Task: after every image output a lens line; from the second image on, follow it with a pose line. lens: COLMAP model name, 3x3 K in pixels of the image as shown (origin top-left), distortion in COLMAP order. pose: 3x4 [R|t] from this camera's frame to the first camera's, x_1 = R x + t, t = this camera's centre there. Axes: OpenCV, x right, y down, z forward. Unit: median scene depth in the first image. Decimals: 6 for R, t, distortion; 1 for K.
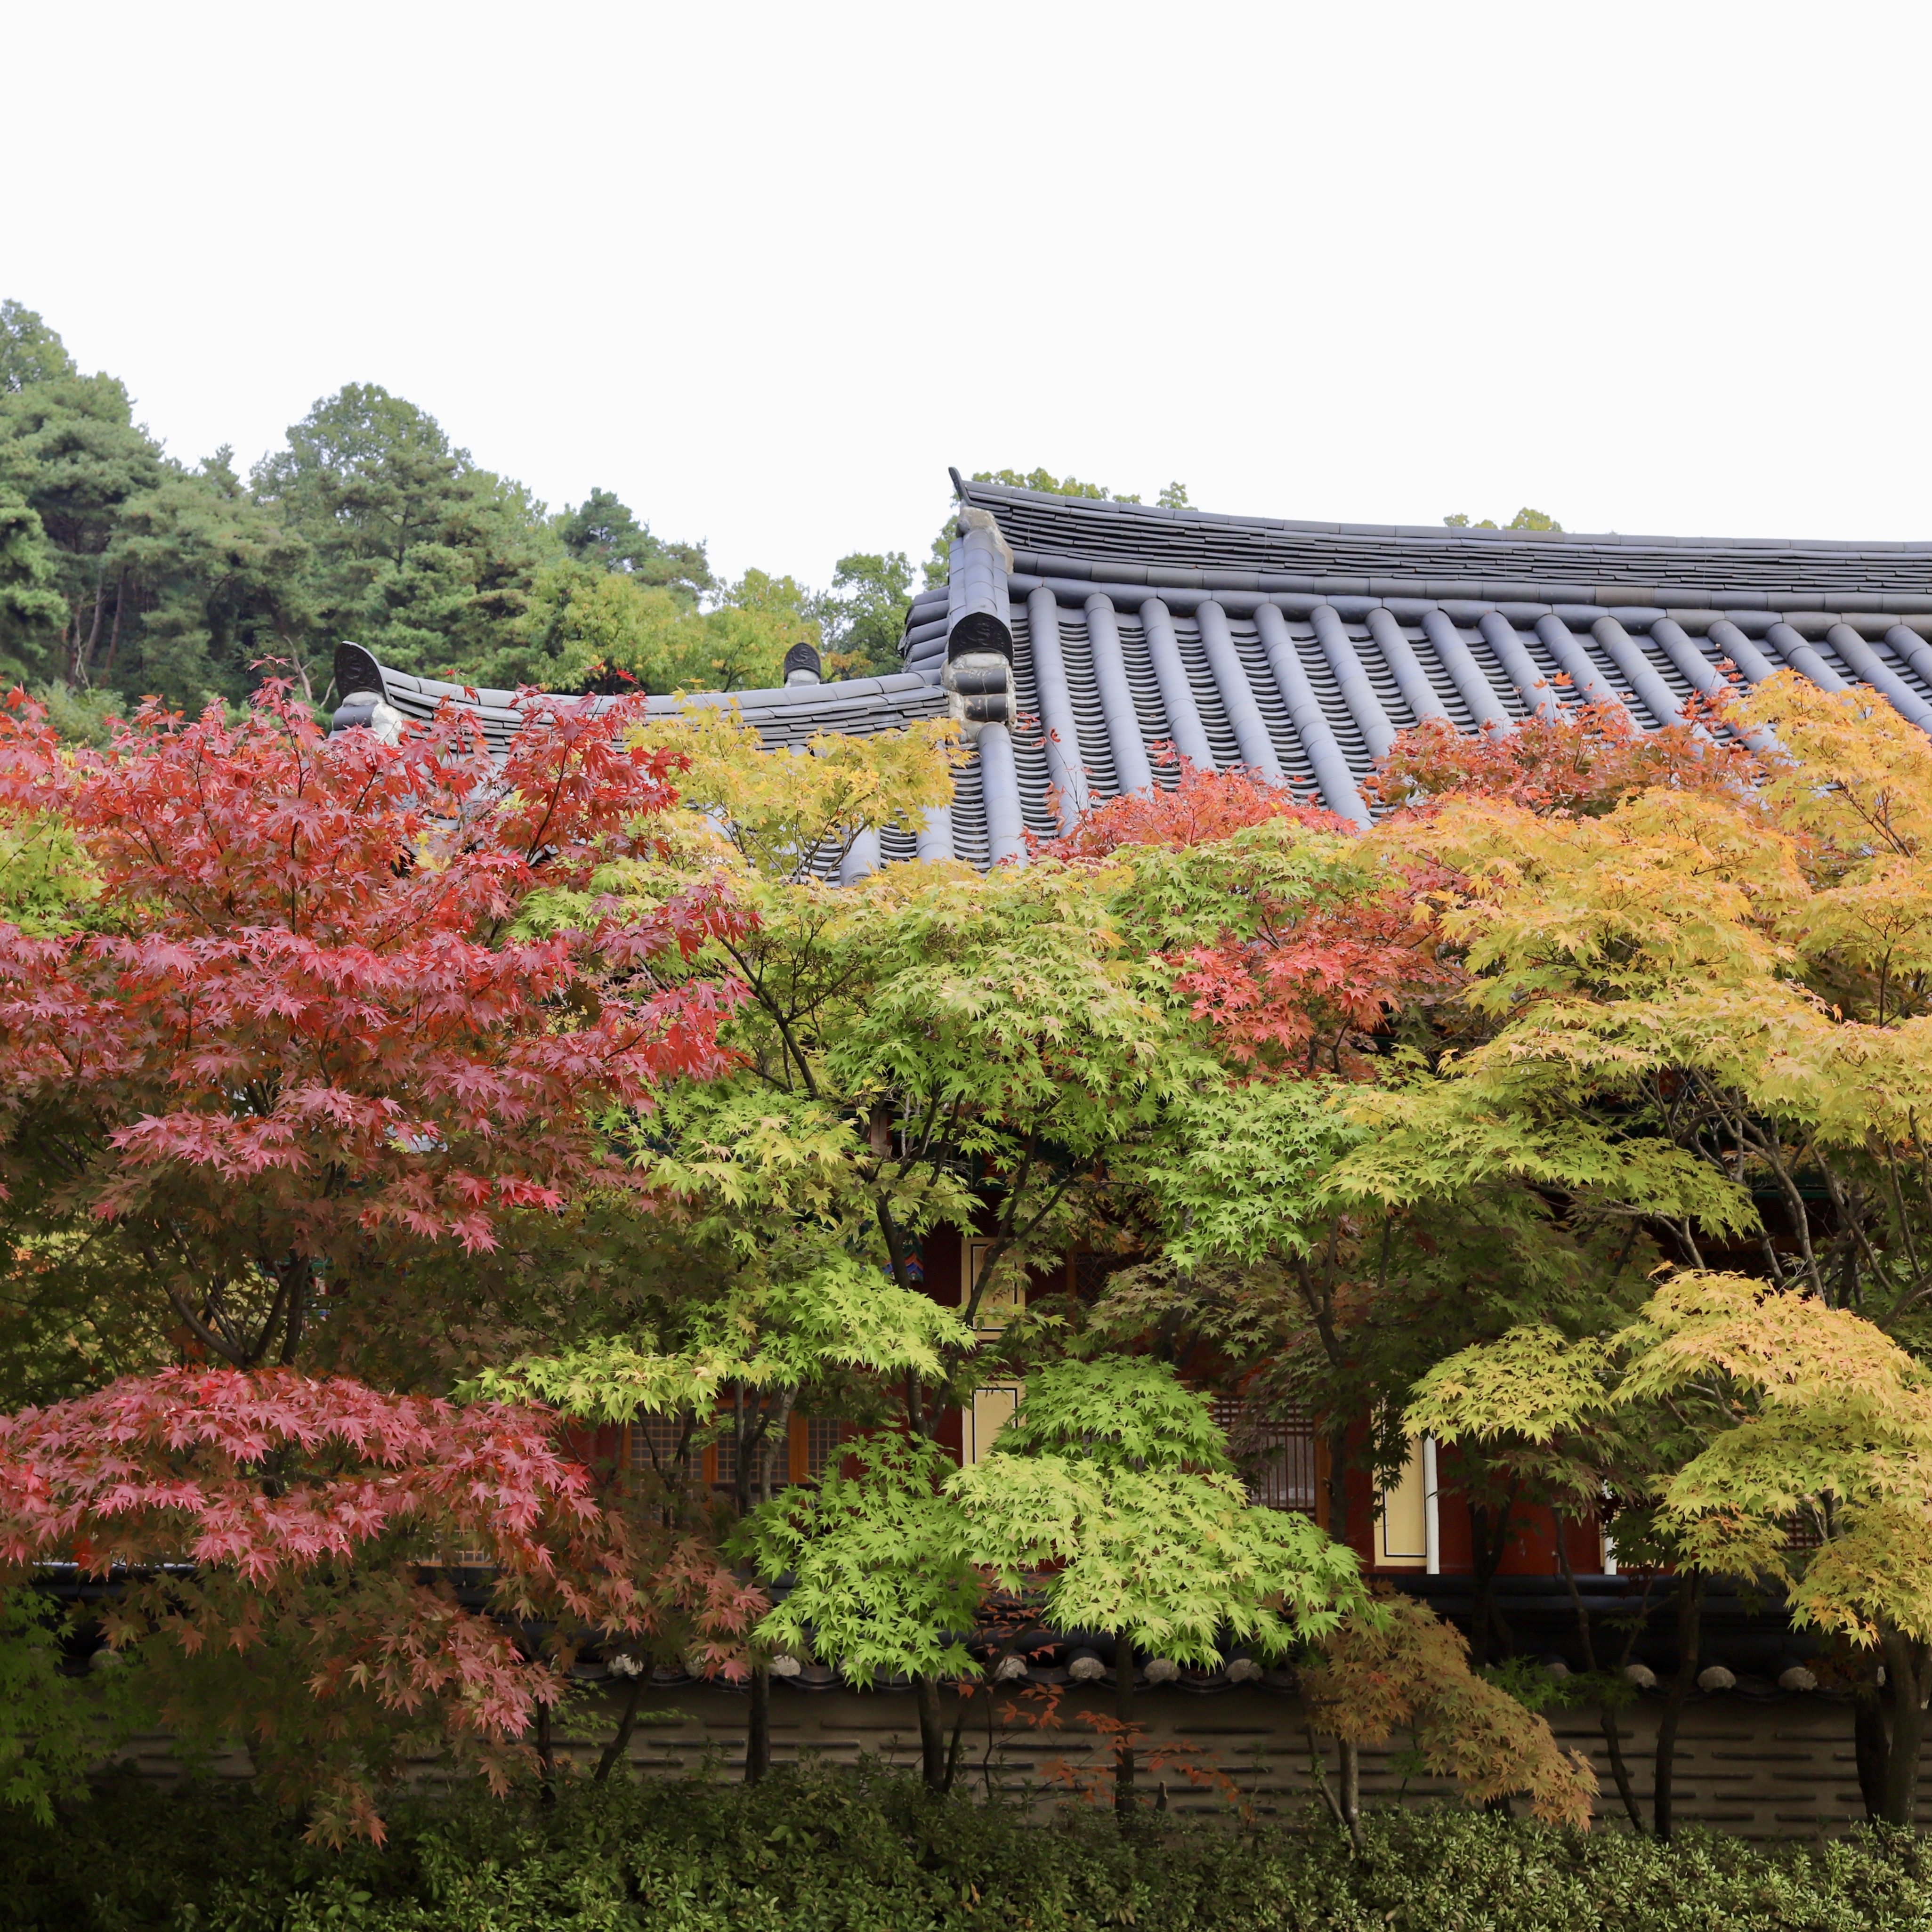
lens RADIAL K [[3364.2, 0, 966.0], [0, 3364.2, 966.0], [0, 0, 1]] dist [0.002374, -0.160047]
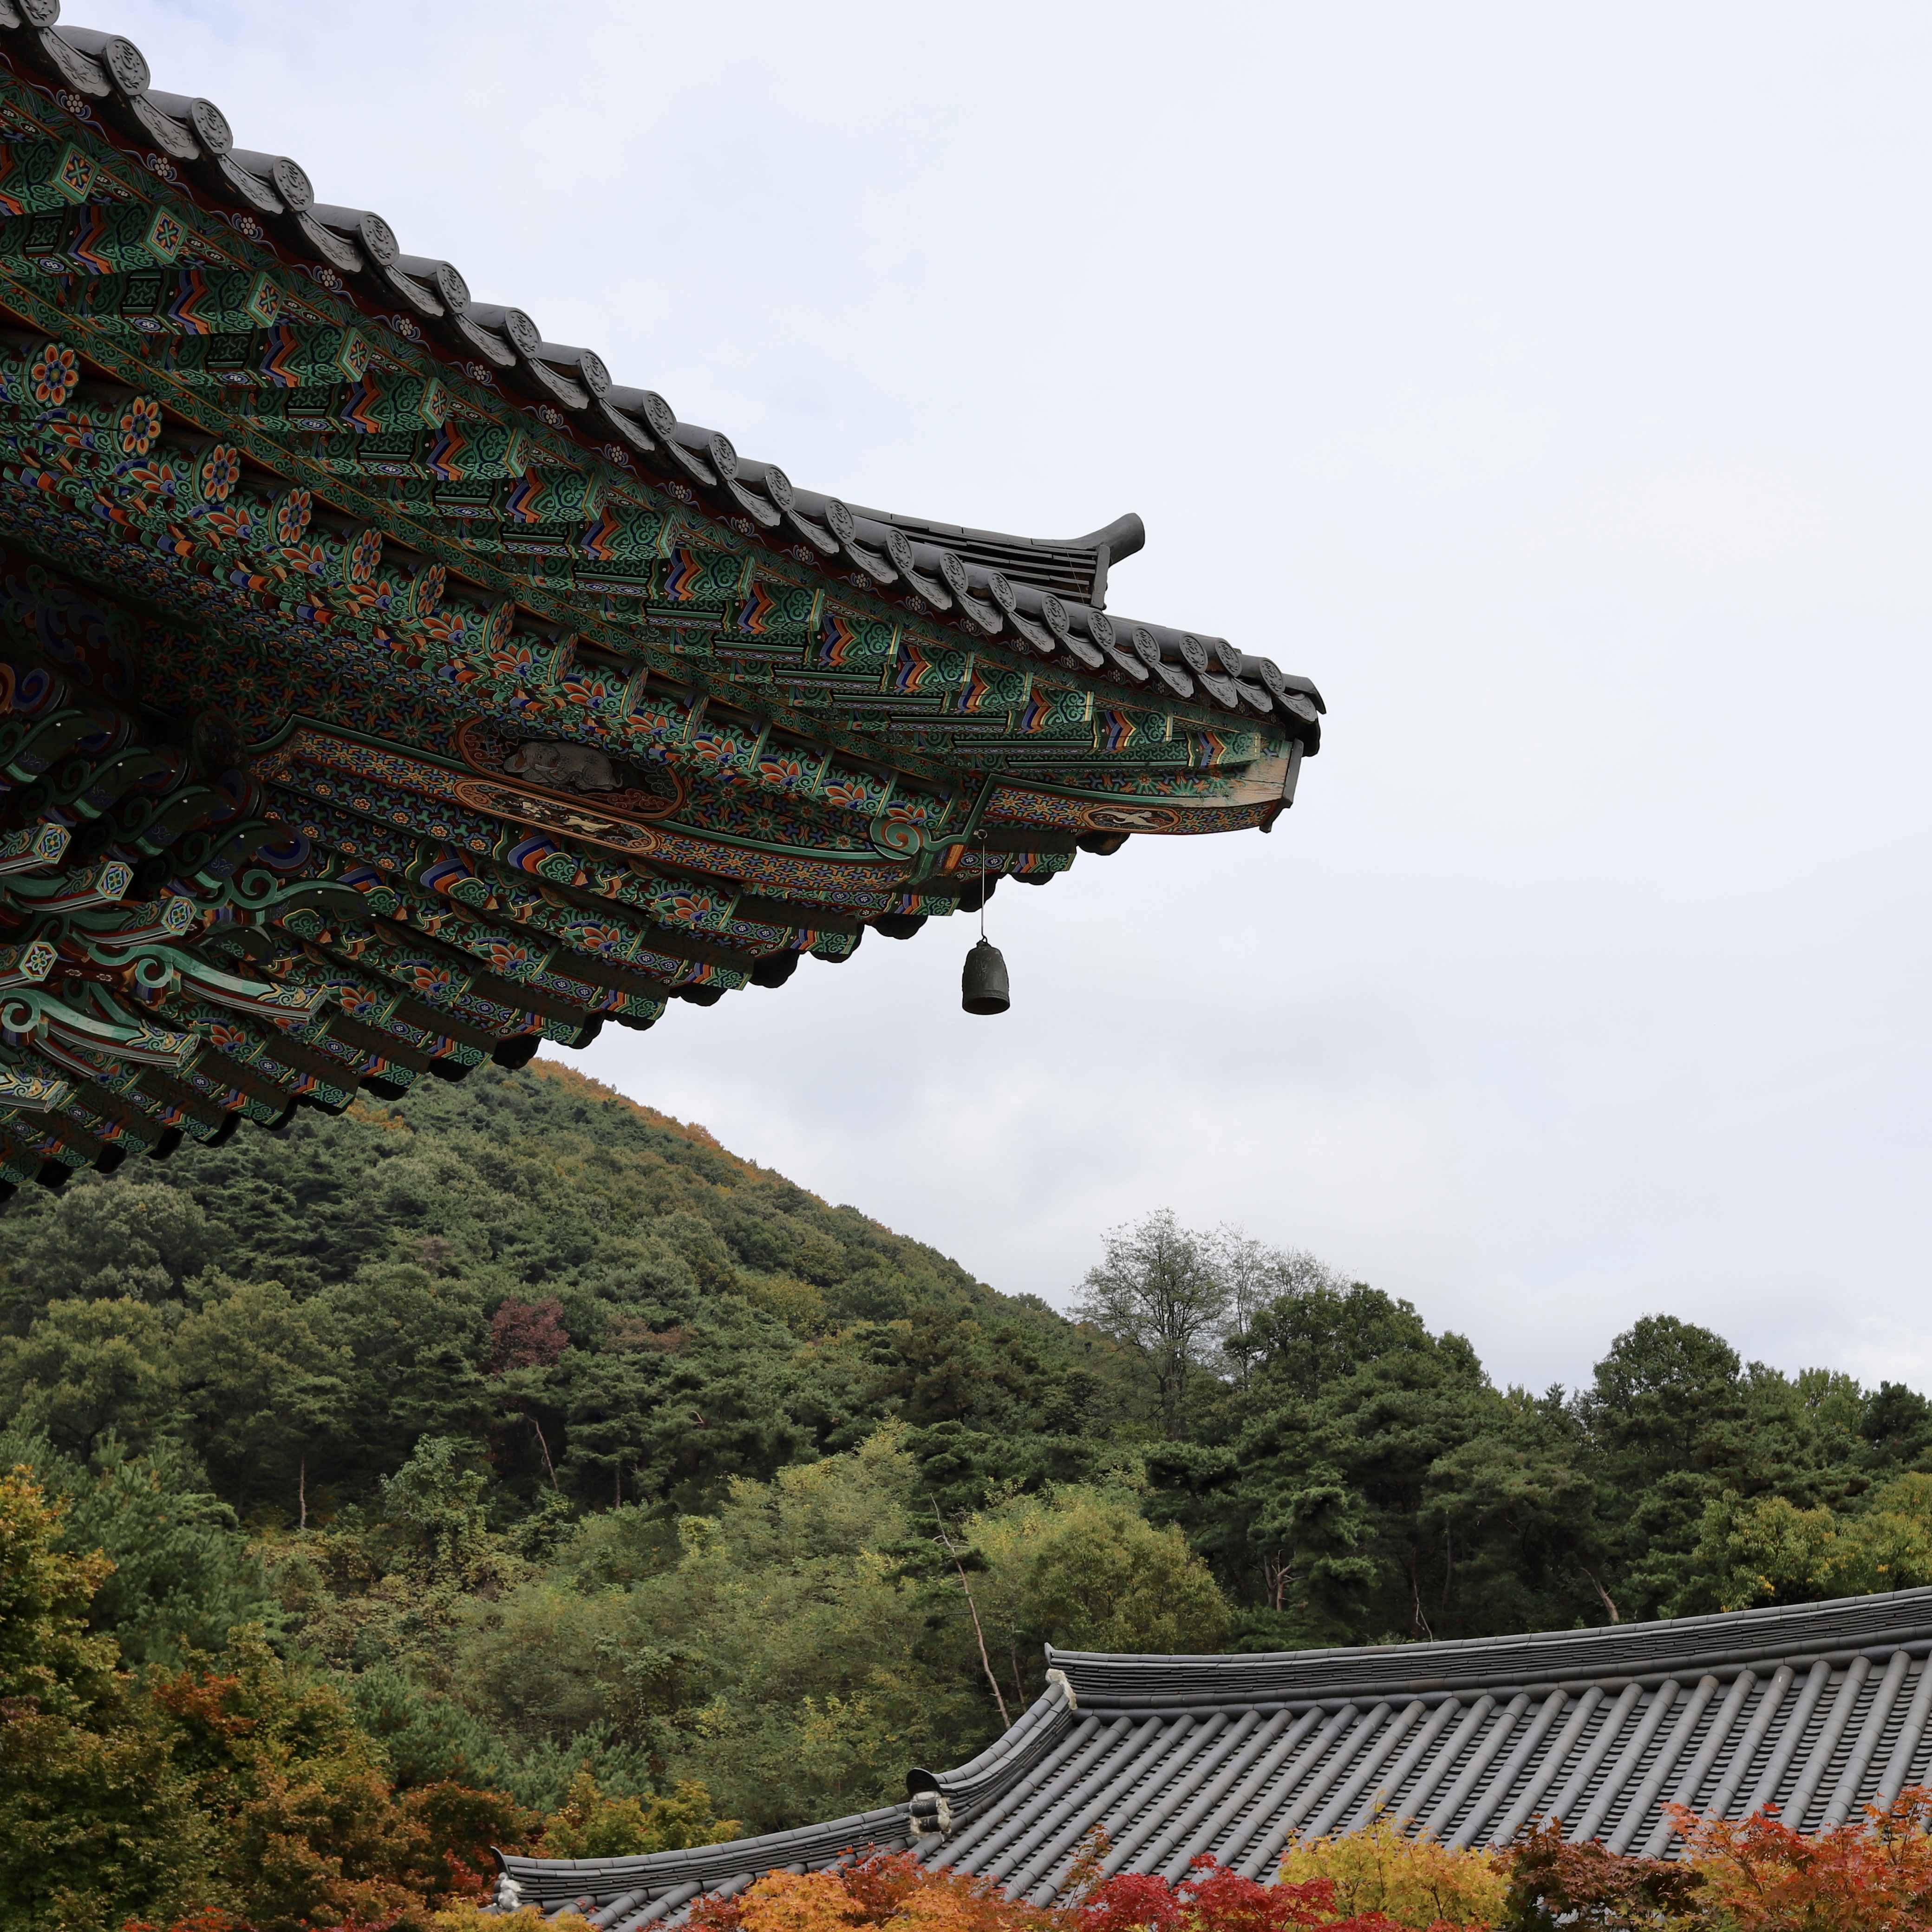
lens RADIAL K [[3364.2, 0, 966.0], [0, 3364.2, 966.0], [0, 0, 1]] dist [0.002374, -0.160047]
pose [[0.889916, -0.192326, -0.413593, 0.106251], [0.080189, 0.958603, -0.273222, -0.003296], [0.449019, 0.209980, 0.868499, -0.075524]]
